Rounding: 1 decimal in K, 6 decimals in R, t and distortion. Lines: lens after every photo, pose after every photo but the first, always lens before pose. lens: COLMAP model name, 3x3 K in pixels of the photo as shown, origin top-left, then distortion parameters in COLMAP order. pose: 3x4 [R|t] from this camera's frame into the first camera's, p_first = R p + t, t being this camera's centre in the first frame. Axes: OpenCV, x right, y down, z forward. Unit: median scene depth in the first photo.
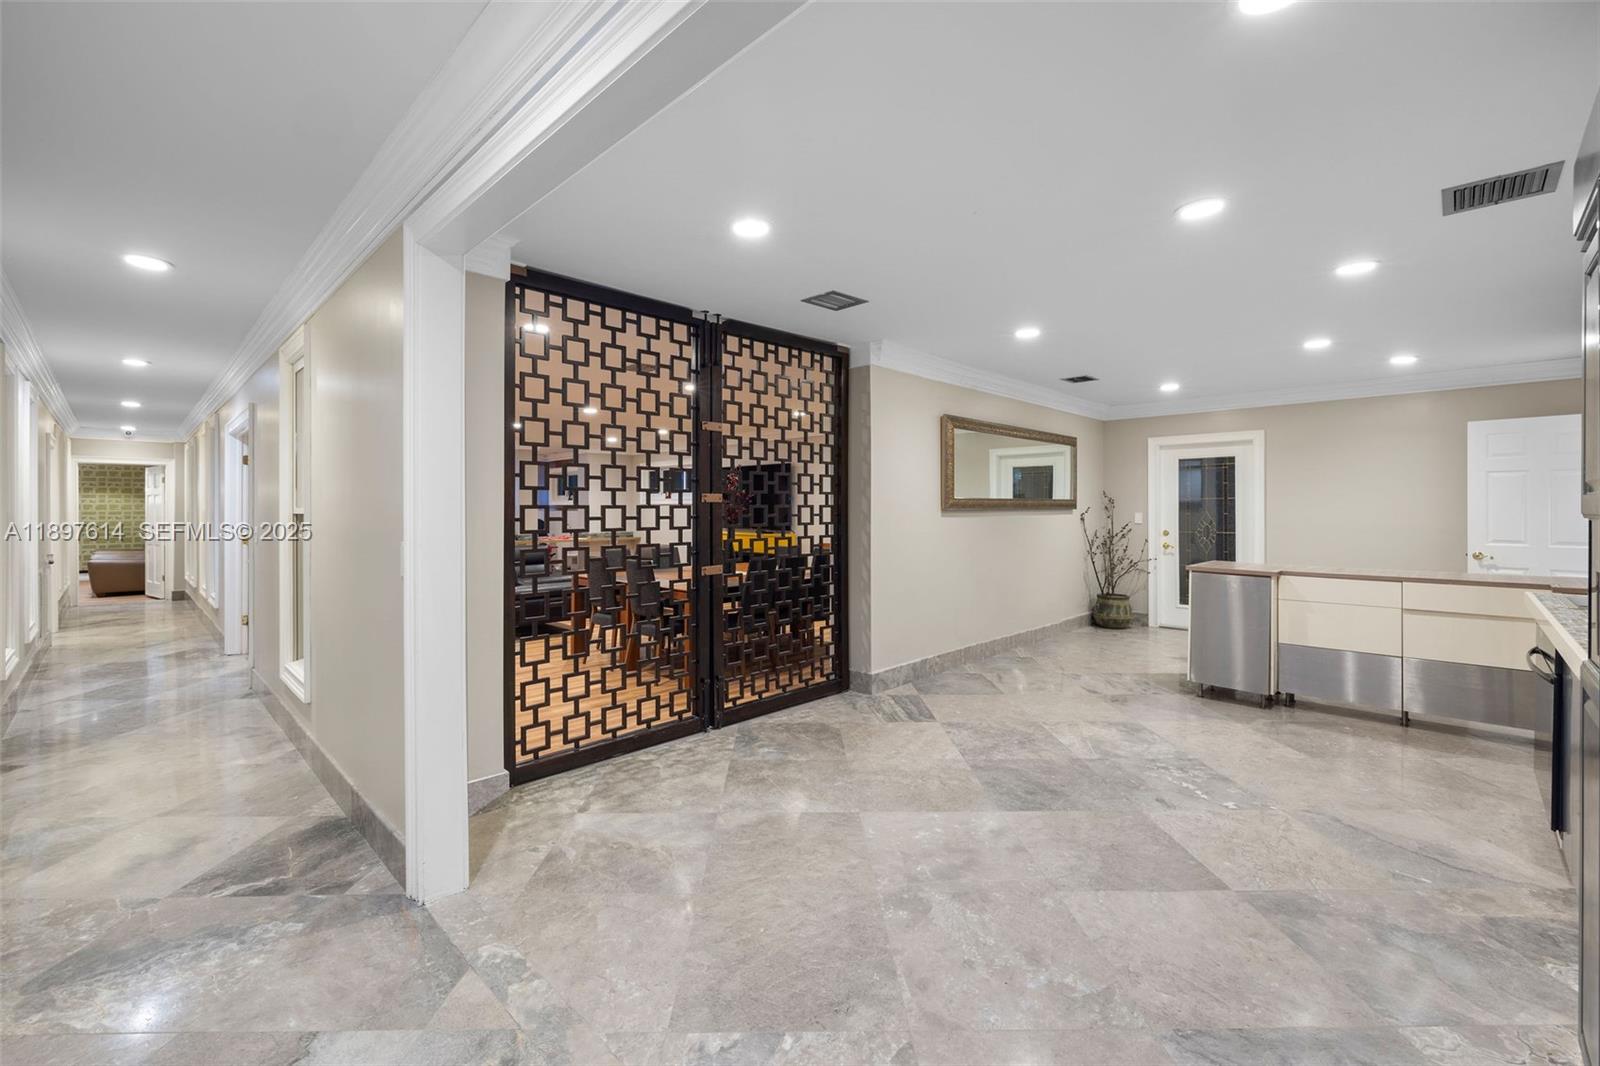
lens RADIAL K [[686.7, 0, 800.4], [0, 686.7, 518.1], [0, 0, 1]] dist [-0.002542, -0.000010]
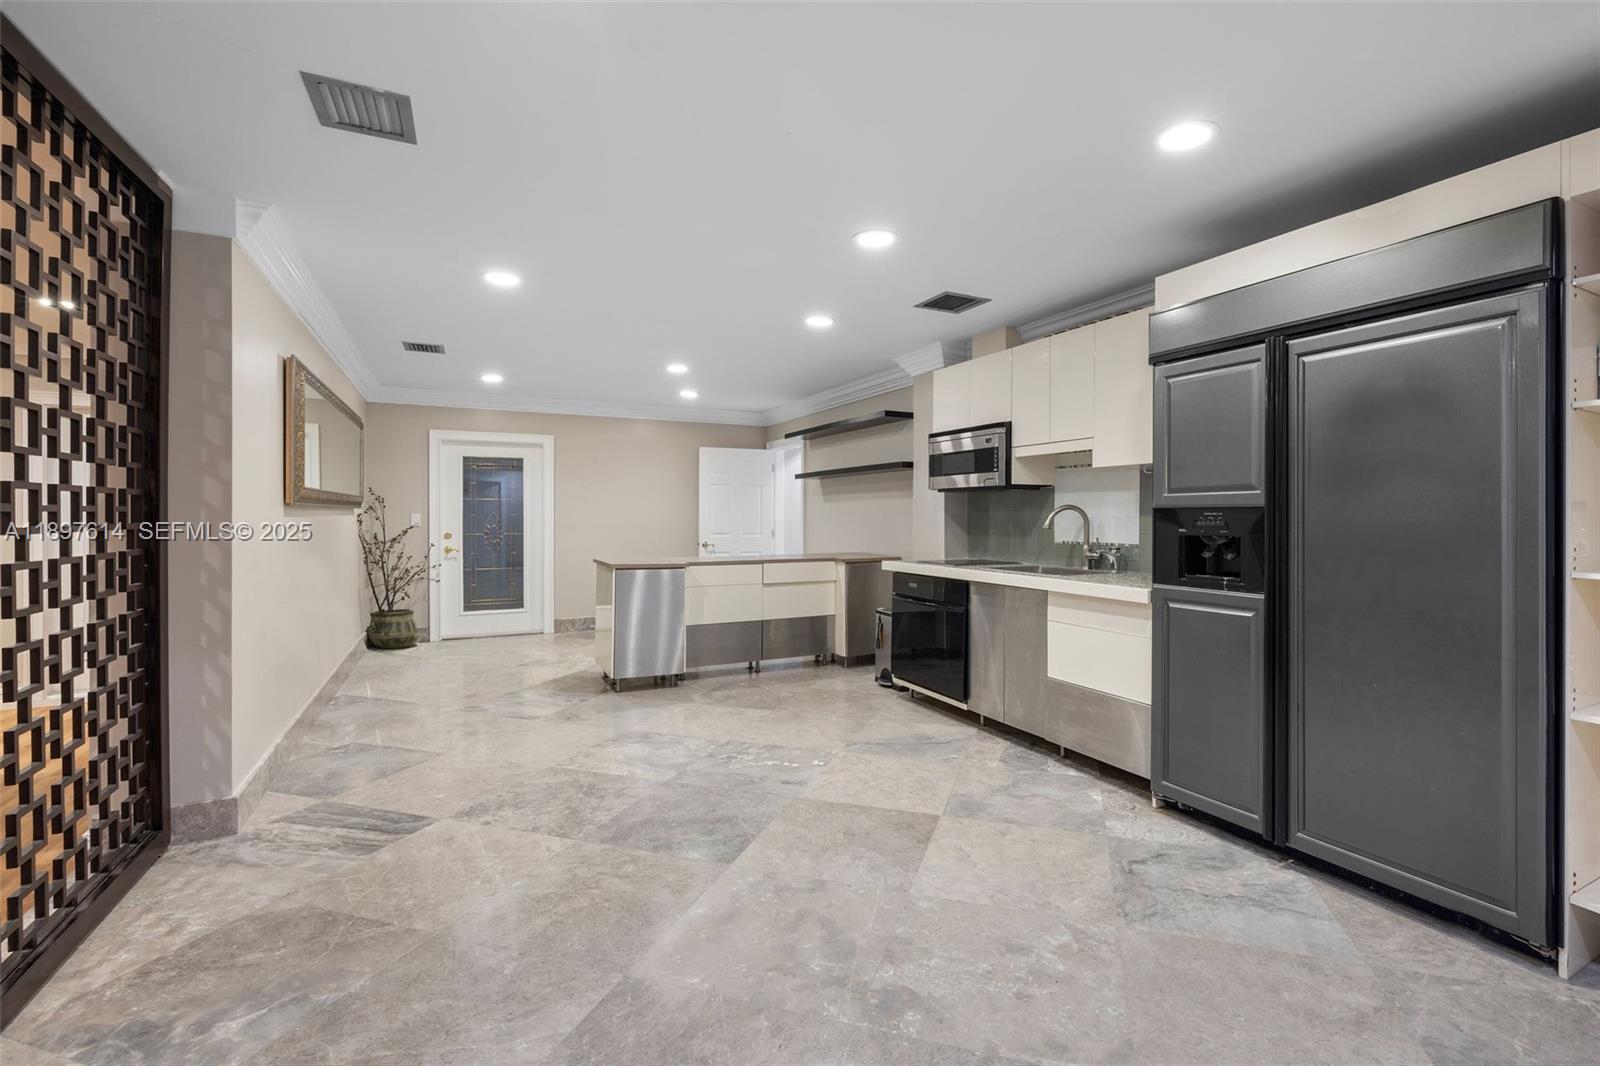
lens RADIAL K [[686.7, 0, 803.4], [0, 686.7, 525.7], [0, 0, 1]] dist [-0.002542, -0.000010]
pose [[0.316483, -0.011276, 0.948531, -0.364246], [0.008770, 0.999921, 0.008961, 0.008407], [-0.948558, 0.005483, 0.316557, 0.512210]]
